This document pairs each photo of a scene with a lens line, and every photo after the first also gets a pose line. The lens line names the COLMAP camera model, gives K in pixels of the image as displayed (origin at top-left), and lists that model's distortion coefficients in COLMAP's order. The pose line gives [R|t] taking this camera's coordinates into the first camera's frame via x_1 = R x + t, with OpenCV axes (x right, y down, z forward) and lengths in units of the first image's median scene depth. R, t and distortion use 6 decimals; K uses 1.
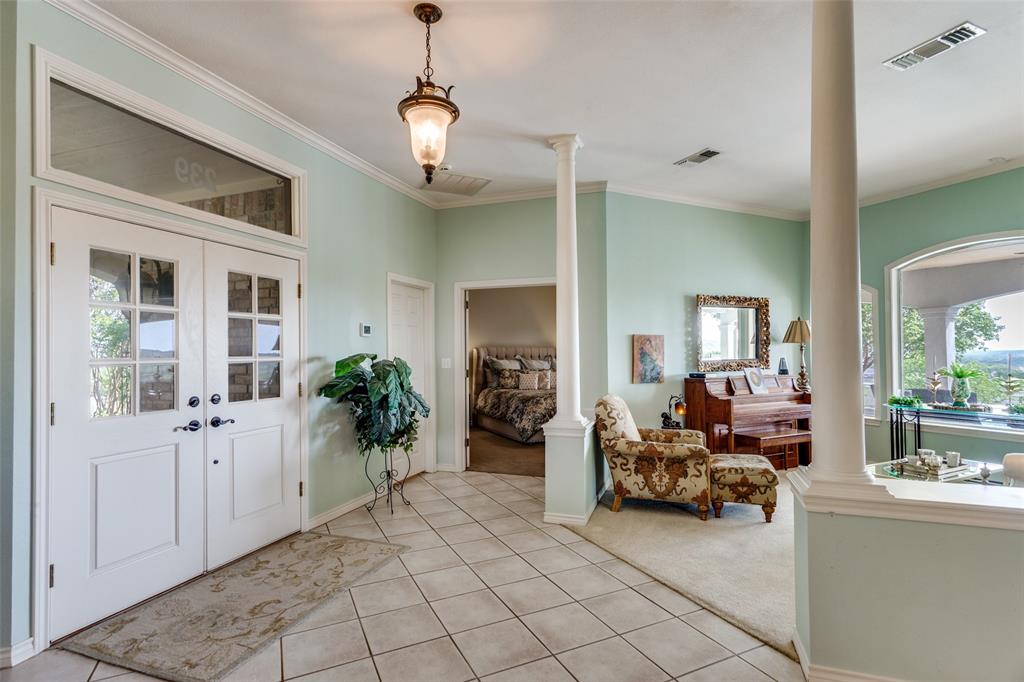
lens RADIAL K [[505.4, 0, 512.0], [0, 505.4, 341.0], [0, 0, 1]] dist [0.003382, 0.000820]
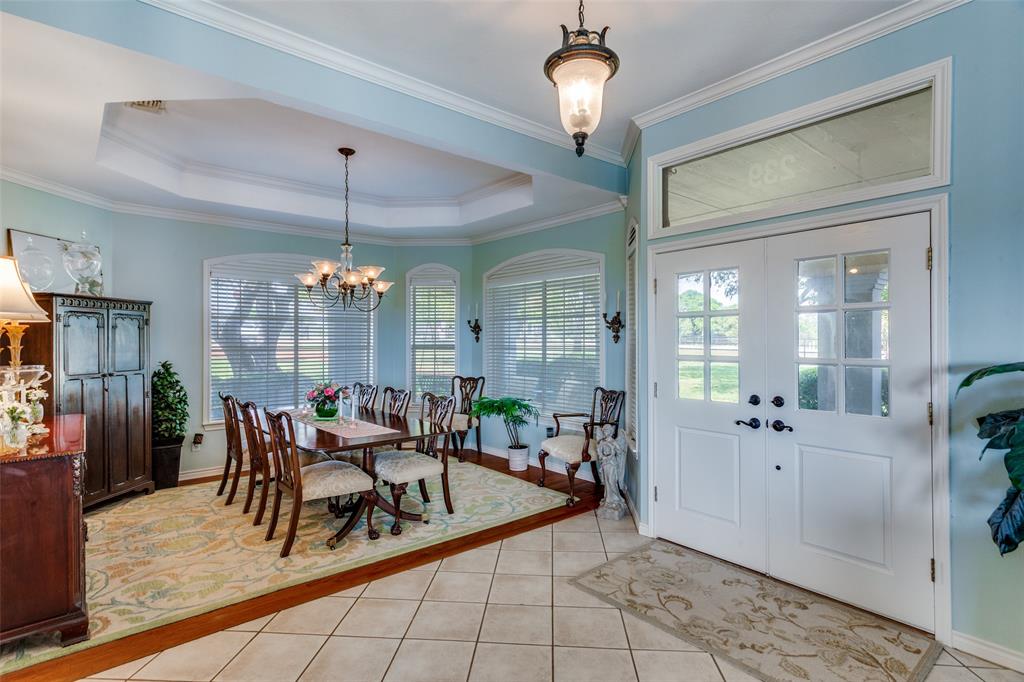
lens RADIAL K [[505.4, 0, 512.0], [0, 505.4, 341.0], [0, 0, 1]] dist [0.003382, 0.000820]
pose [[-0.508091, 0.021322, -0.861039, 0.491518], [0.036002, 0.999346, 0.003502, -0.020492], [0.860550, -0.029220, -0.508526, 1.085807]]
